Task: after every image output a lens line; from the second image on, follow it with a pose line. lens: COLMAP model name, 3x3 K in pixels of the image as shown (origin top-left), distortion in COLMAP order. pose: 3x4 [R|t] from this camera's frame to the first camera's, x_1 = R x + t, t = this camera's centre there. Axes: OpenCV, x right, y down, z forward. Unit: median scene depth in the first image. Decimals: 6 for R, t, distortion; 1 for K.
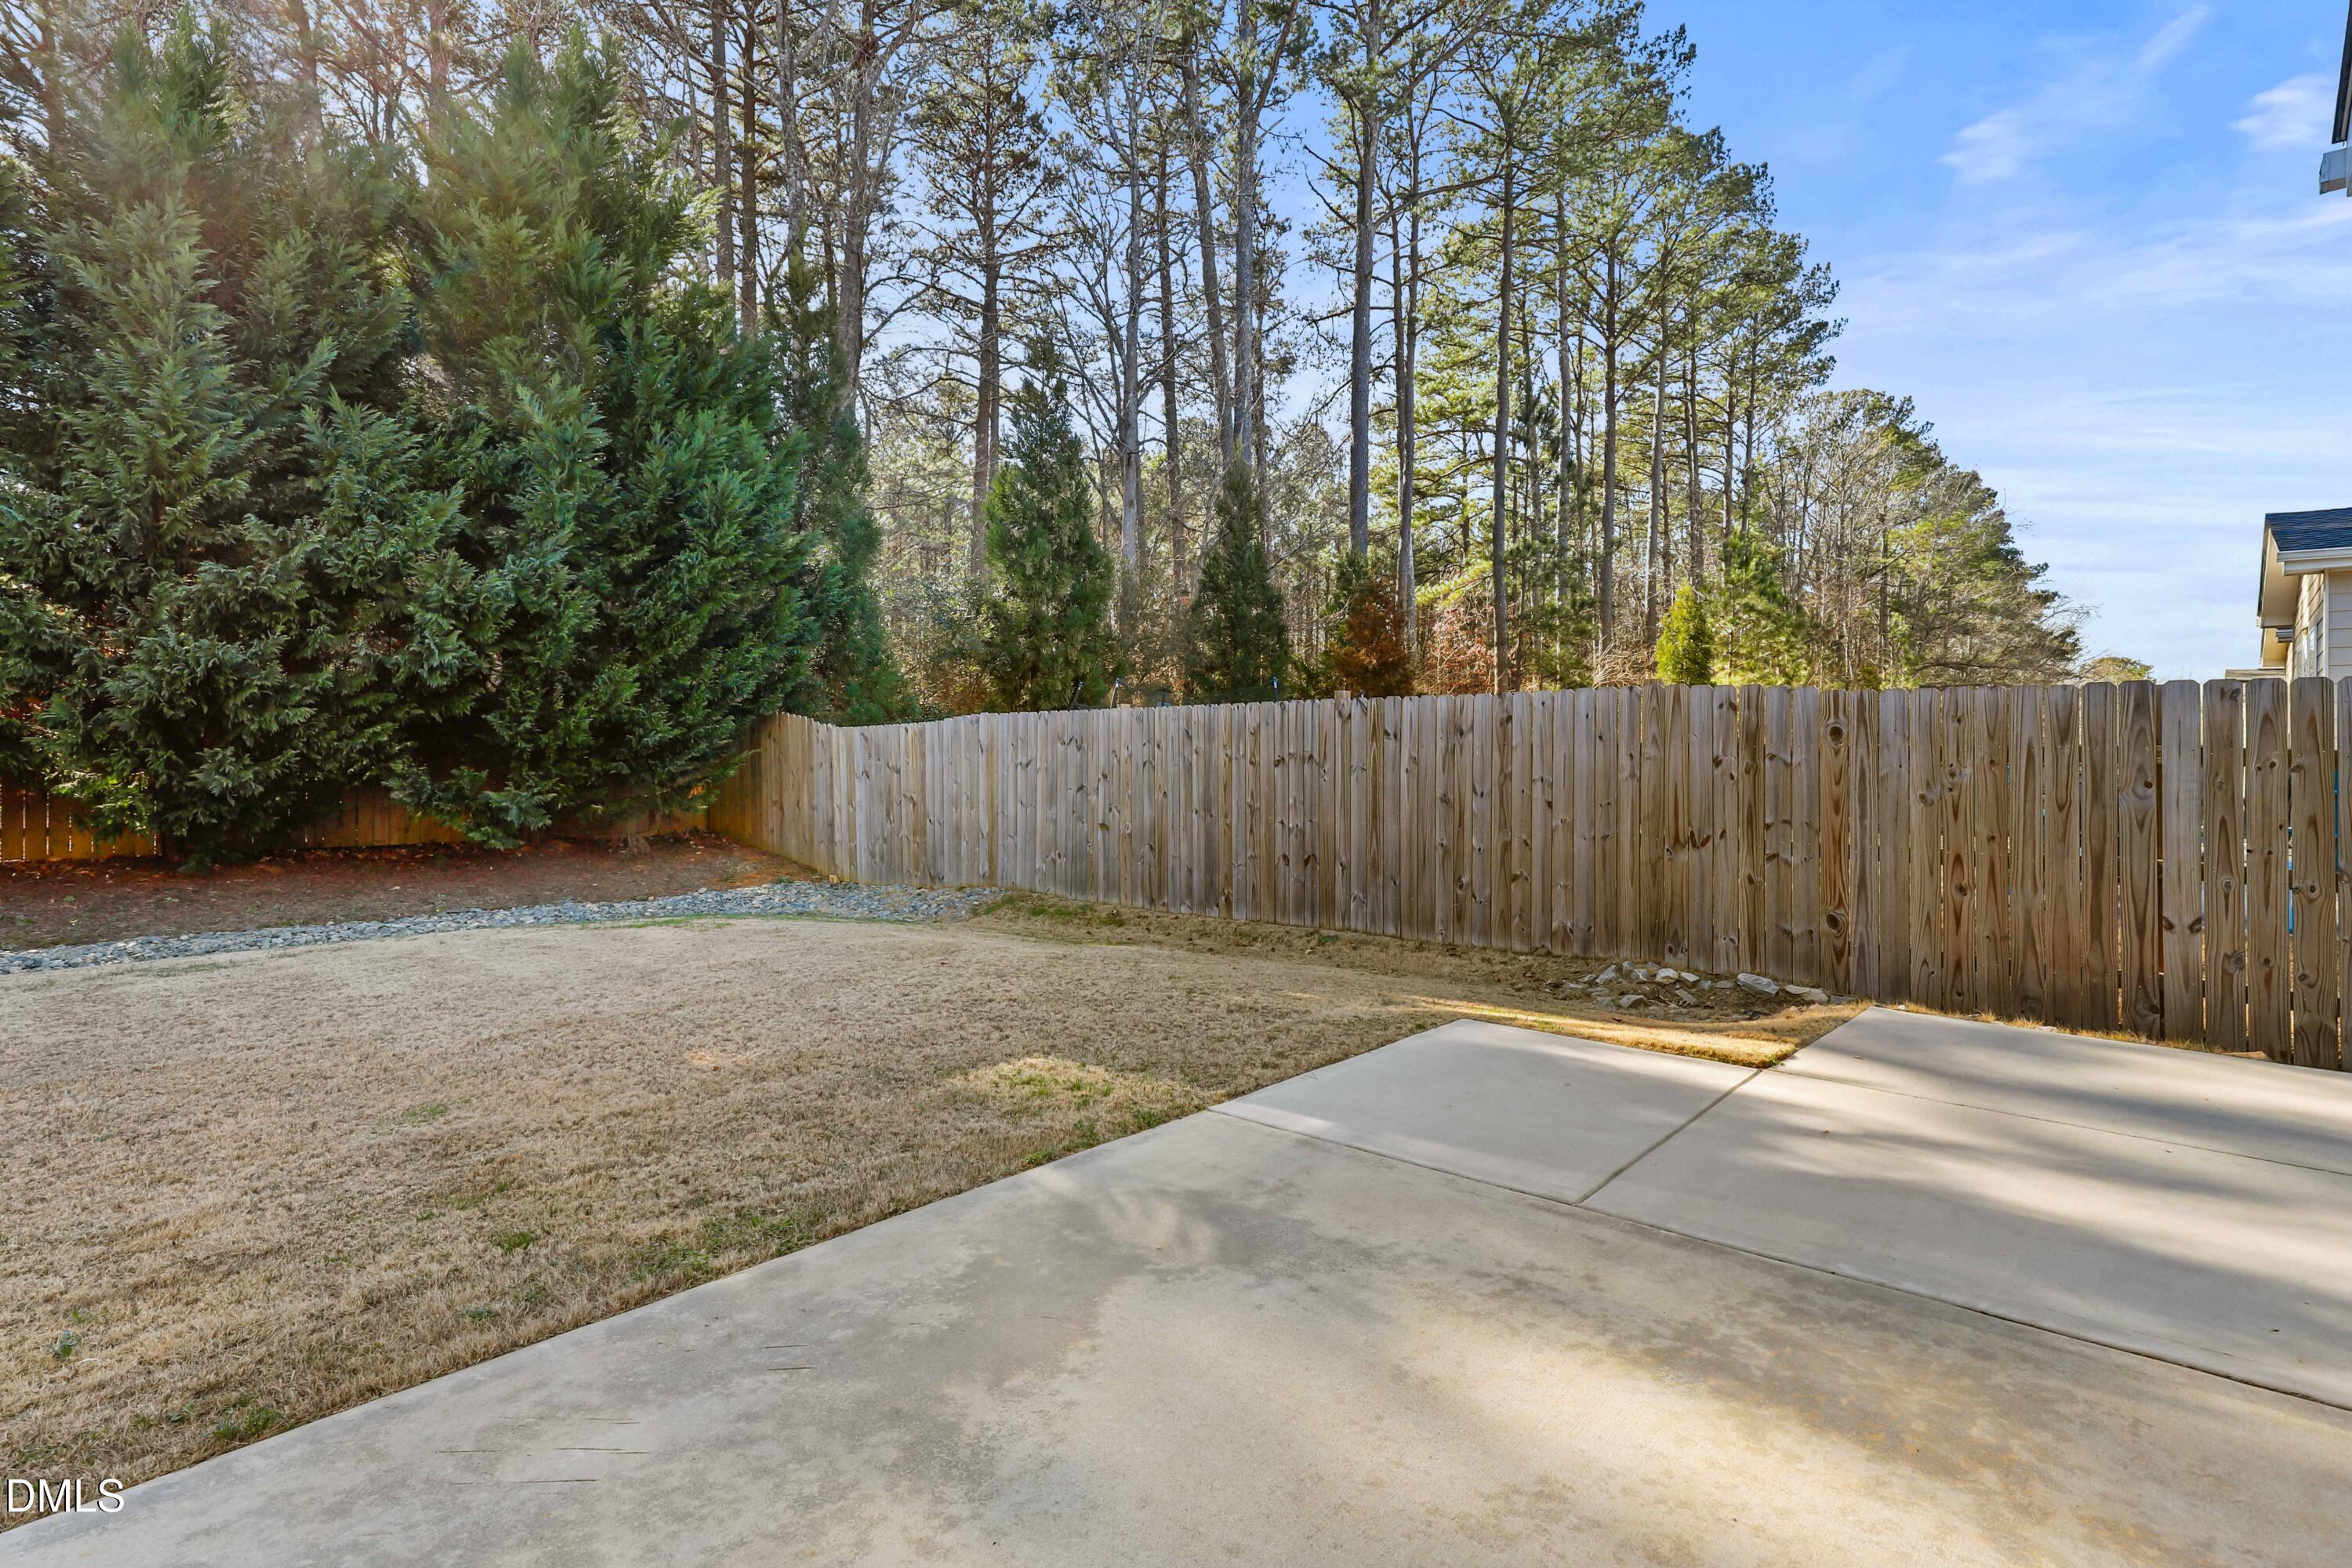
lens RADIAL K [[1151.7, 0, 1175.2], [0, 1151.7, 738.9], [0, 0, 1]] dist [0.018322, 0.000795]
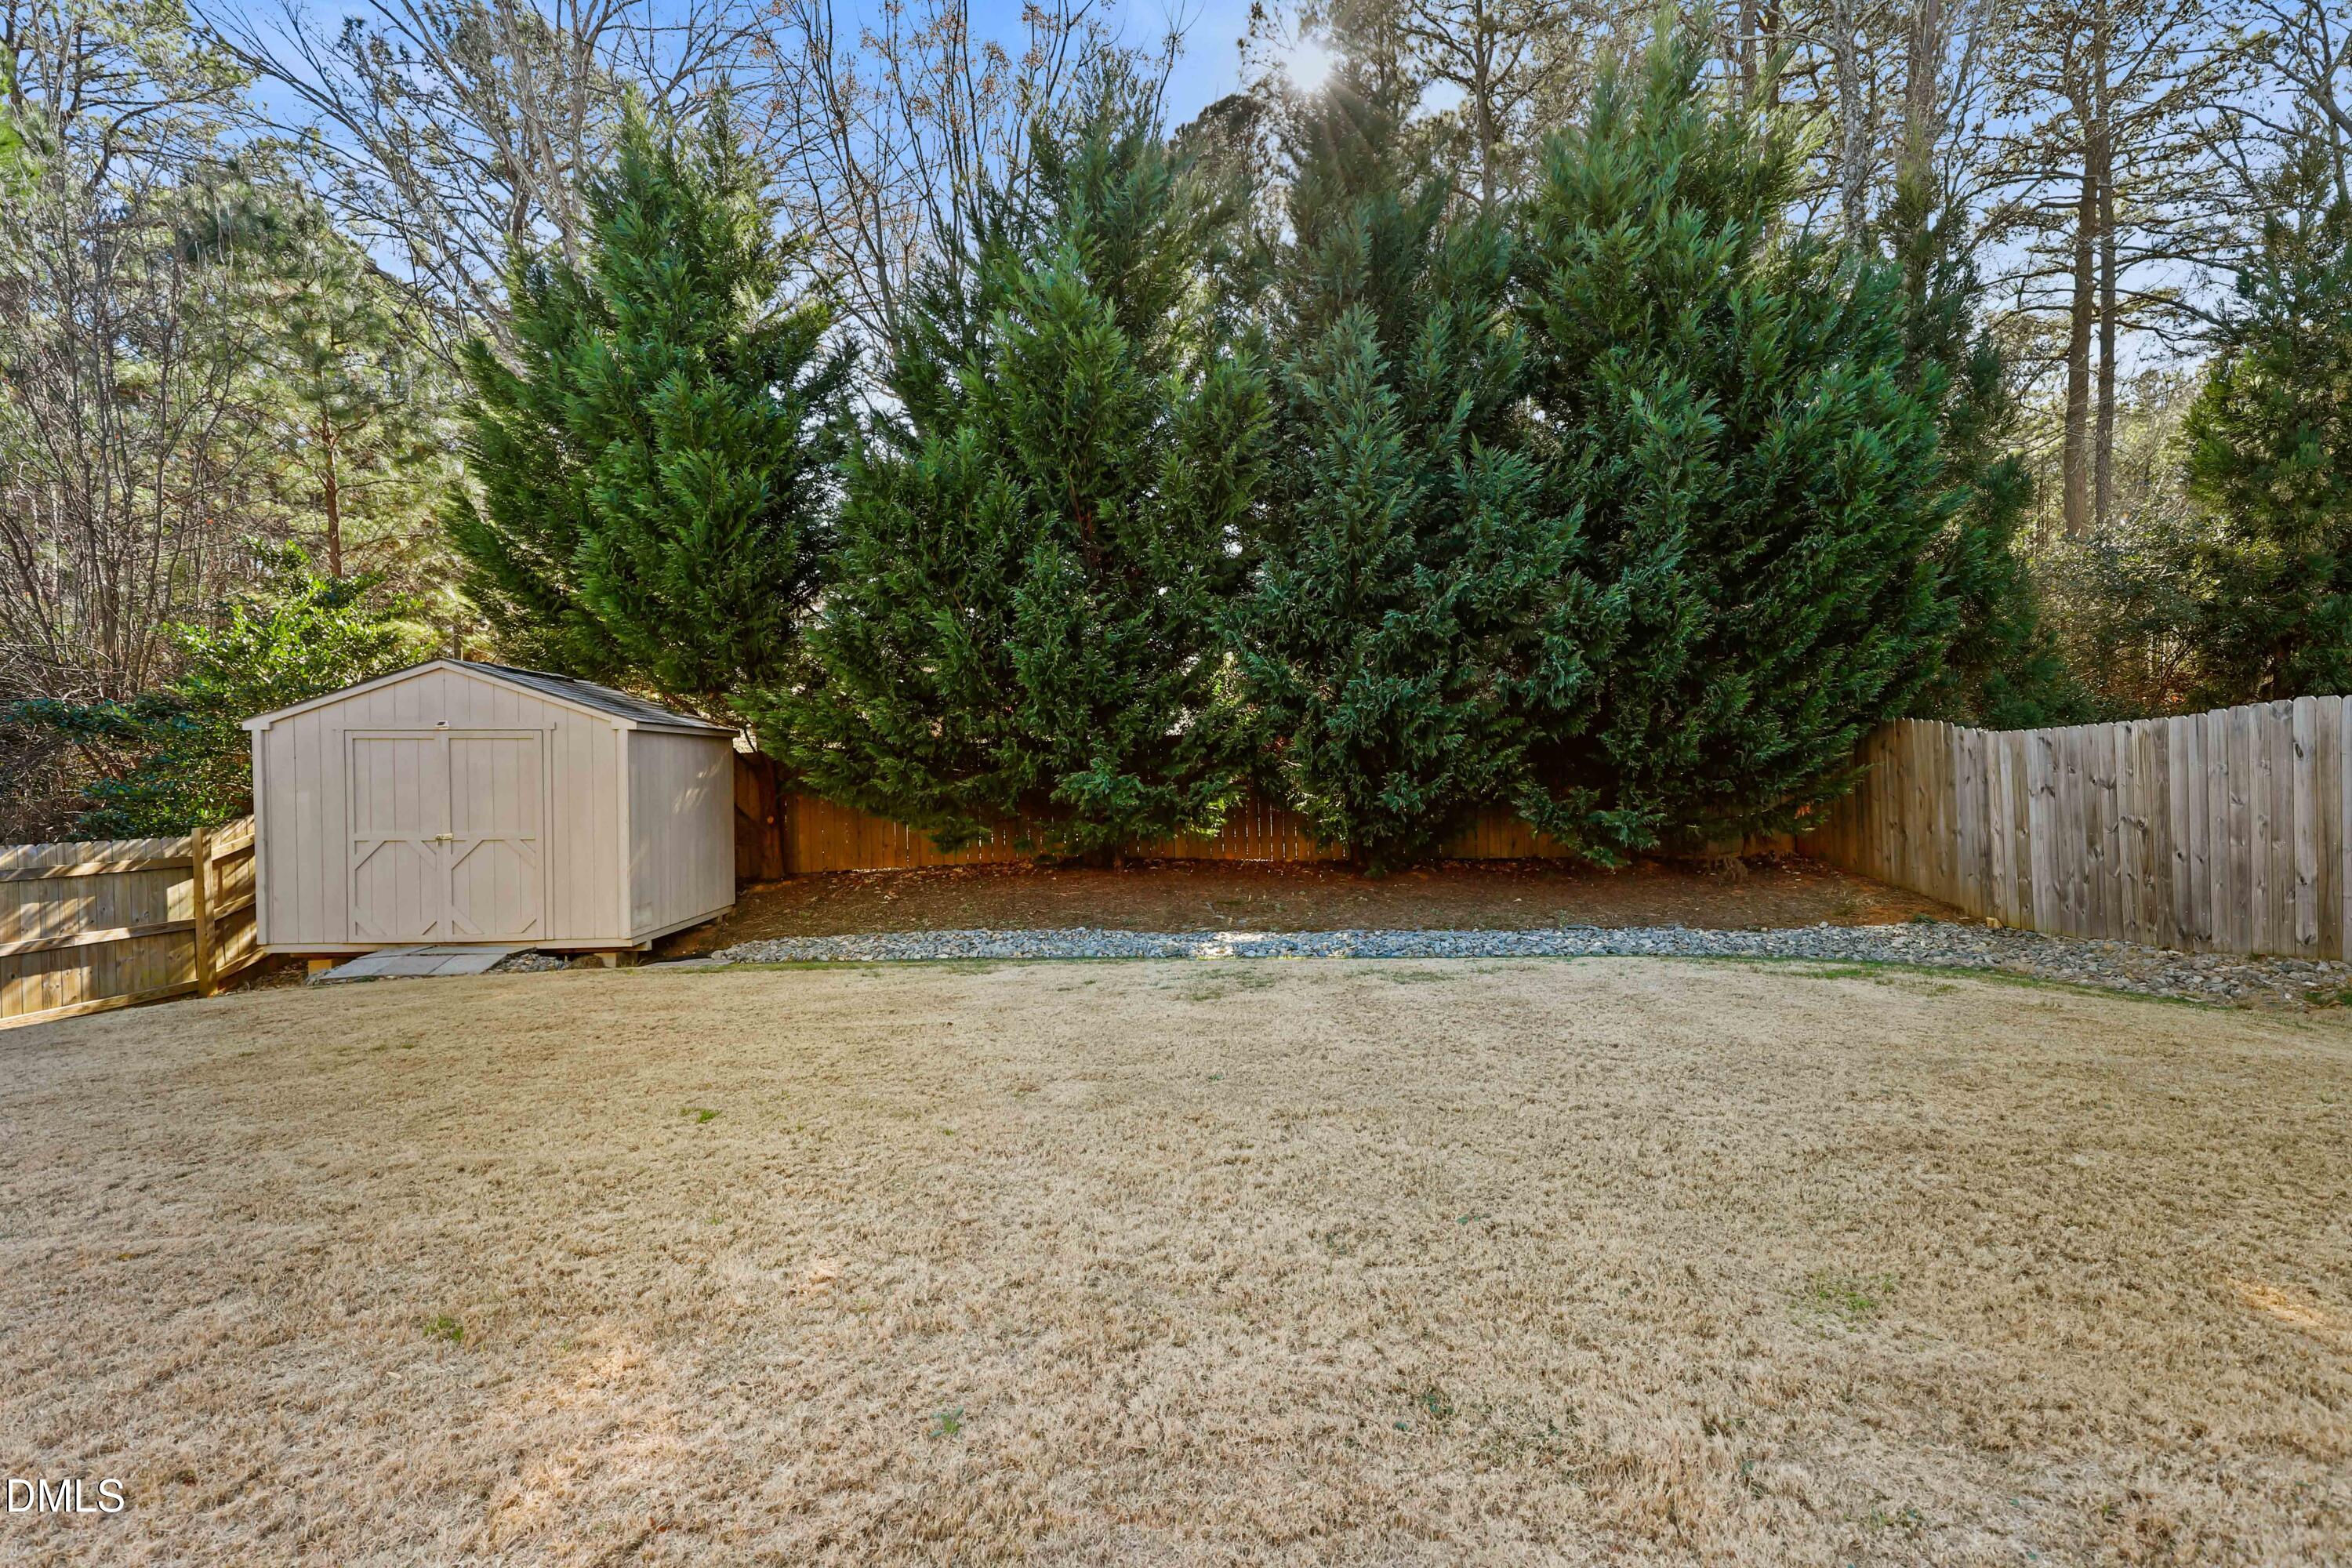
lens RADIAL K [[1079.5, 0, 1181.5], [0, 1079.5, 782.1], [0, 0, 1]] dist [0.022372, -0.000968]
pose [[0.673477, -0.014800, -0.739060, -0.145667], [0.030023, 0.999522, 0.007343, 0.002694], [0.738598, -0.027134, 0.673600, 0.101664]]
